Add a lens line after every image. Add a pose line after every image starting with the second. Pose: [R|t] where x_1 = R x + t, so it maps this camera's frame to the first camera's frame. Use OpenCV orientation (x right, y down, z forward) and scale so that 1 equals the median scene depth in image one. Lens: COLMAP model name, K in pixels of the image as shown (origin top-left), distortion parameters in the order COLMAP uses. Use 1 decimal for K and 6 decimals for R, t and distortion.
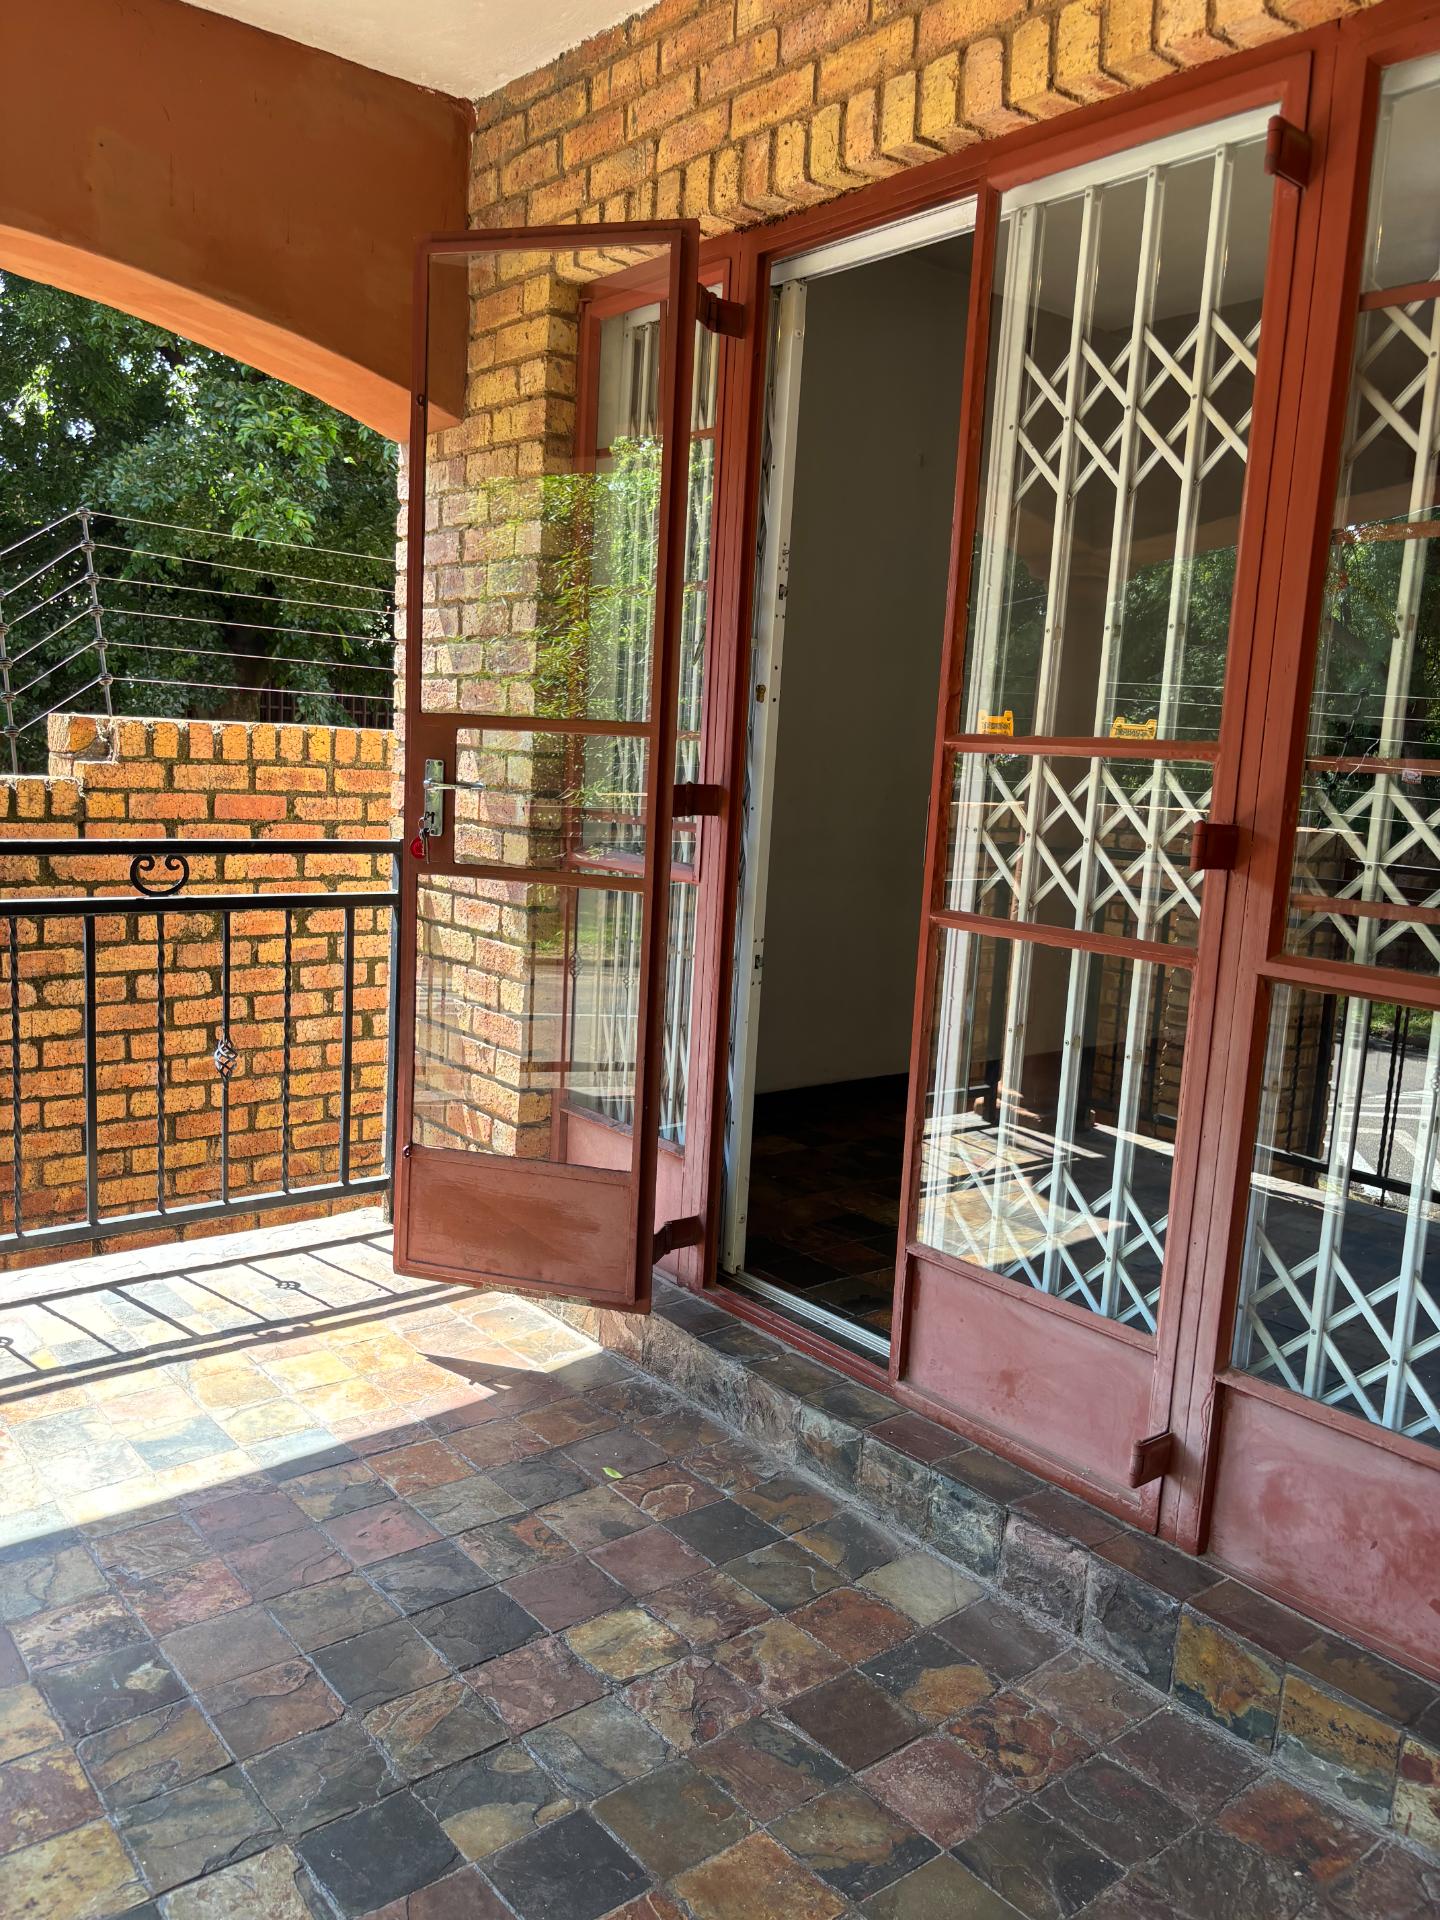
lens RADIAL K [[1467.4, 0, 715.2], [0, 1467.4, 966.6], [0, 0, 1]] dist [0.010163, -0.007541]
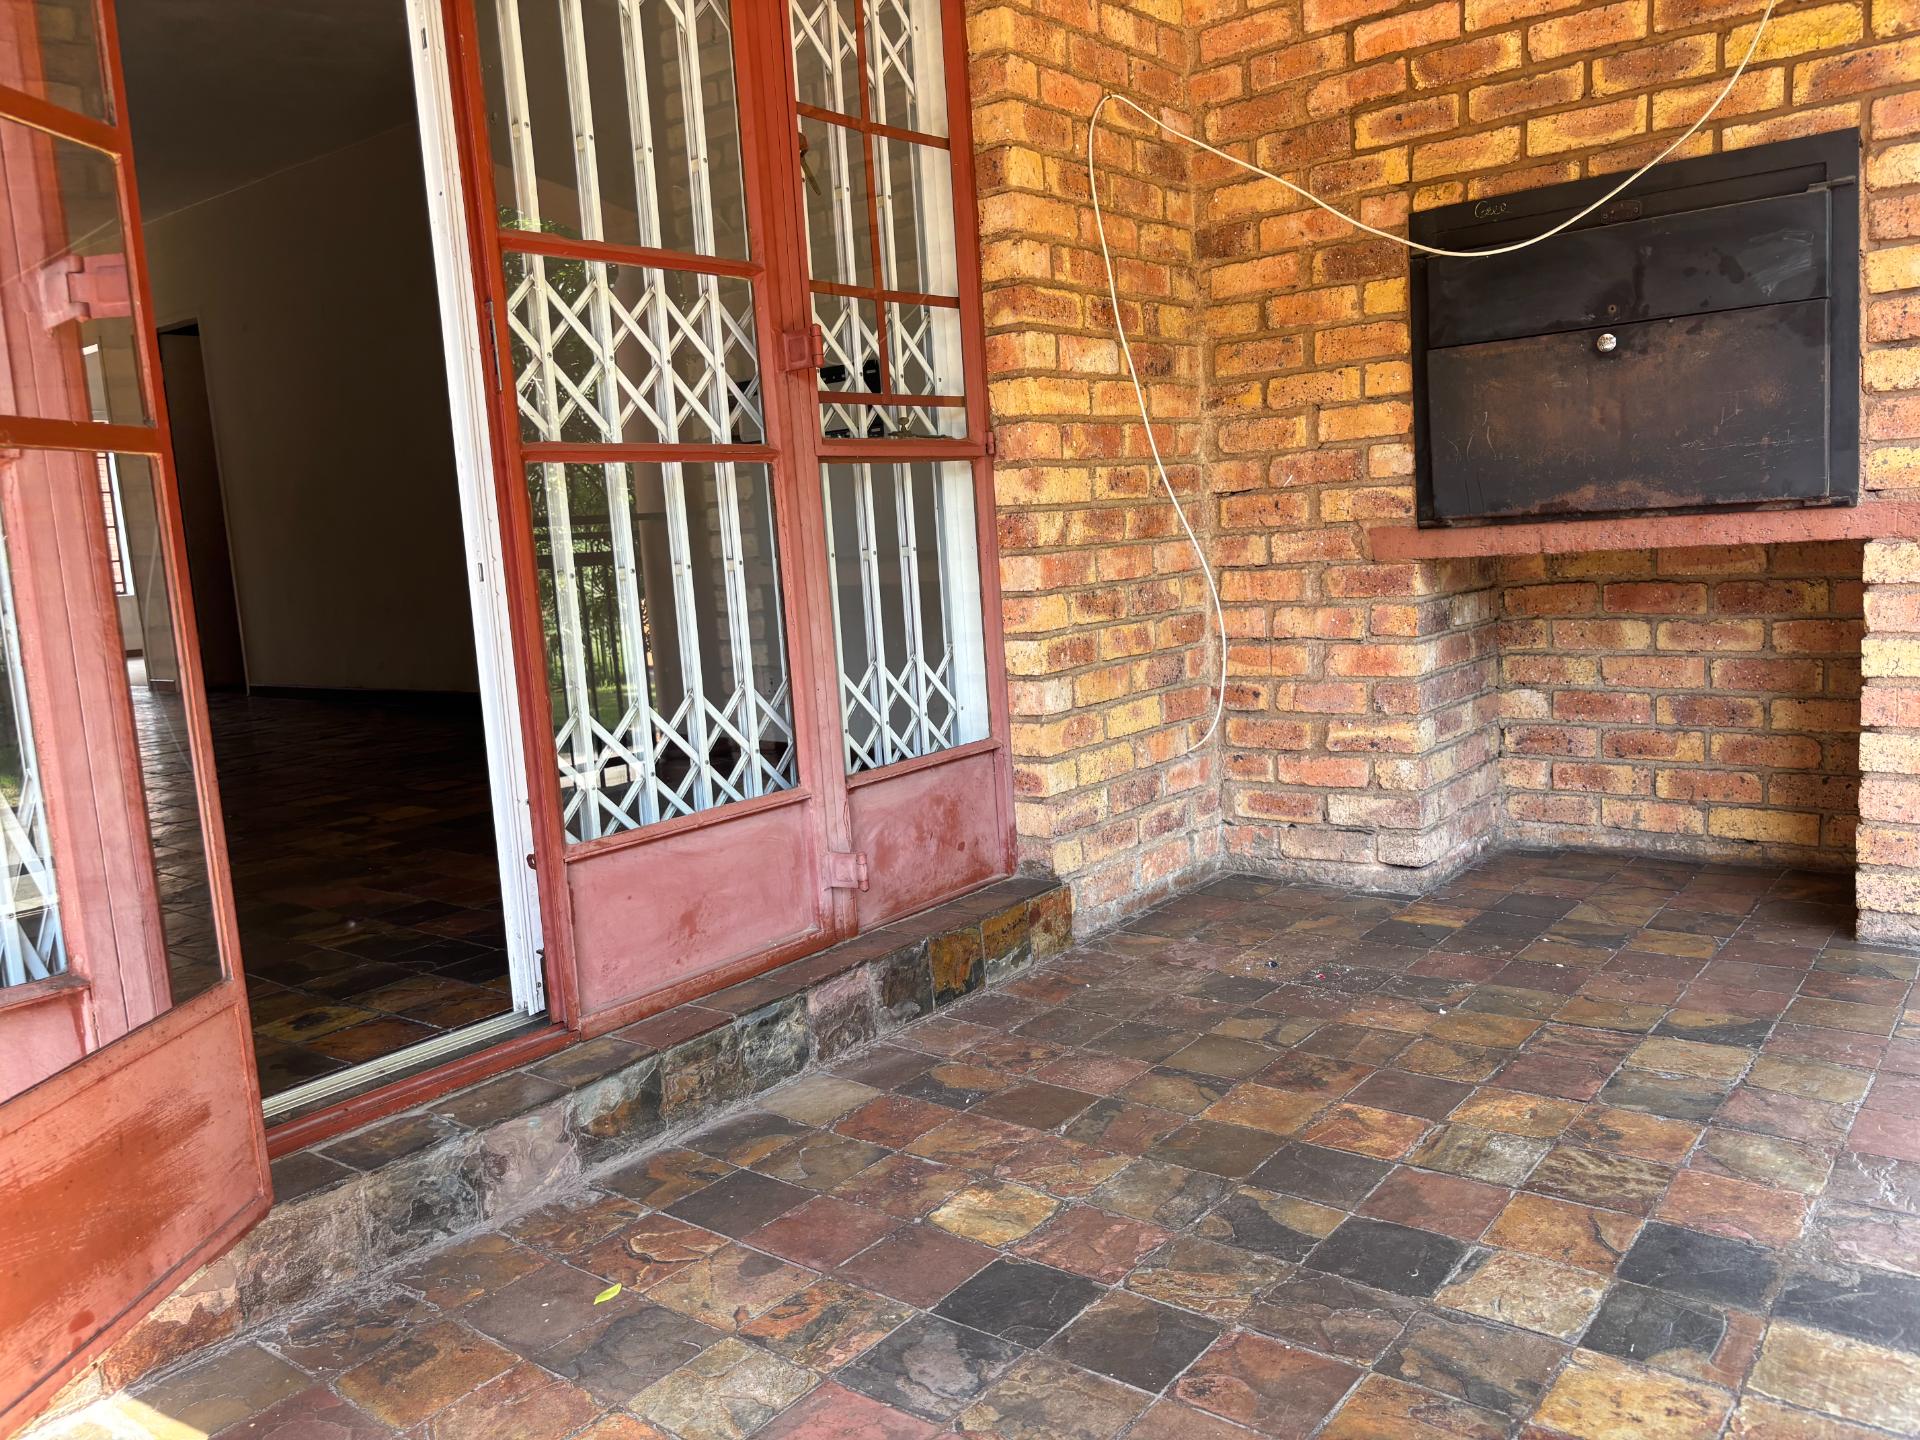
lens RADIAL K [[1467.4, 0, 955.4], [0, 1467.4, 711.7], [0, 0, 1]] dist [0.010163, -0.007541]
pose [[-0.219827, -0.174240, 0.959852, -0.876044], [0.187805, 0.957956, 0.216908, -0.040353], [-0.957291, 0.227947, -0.177861, 1.111517]]
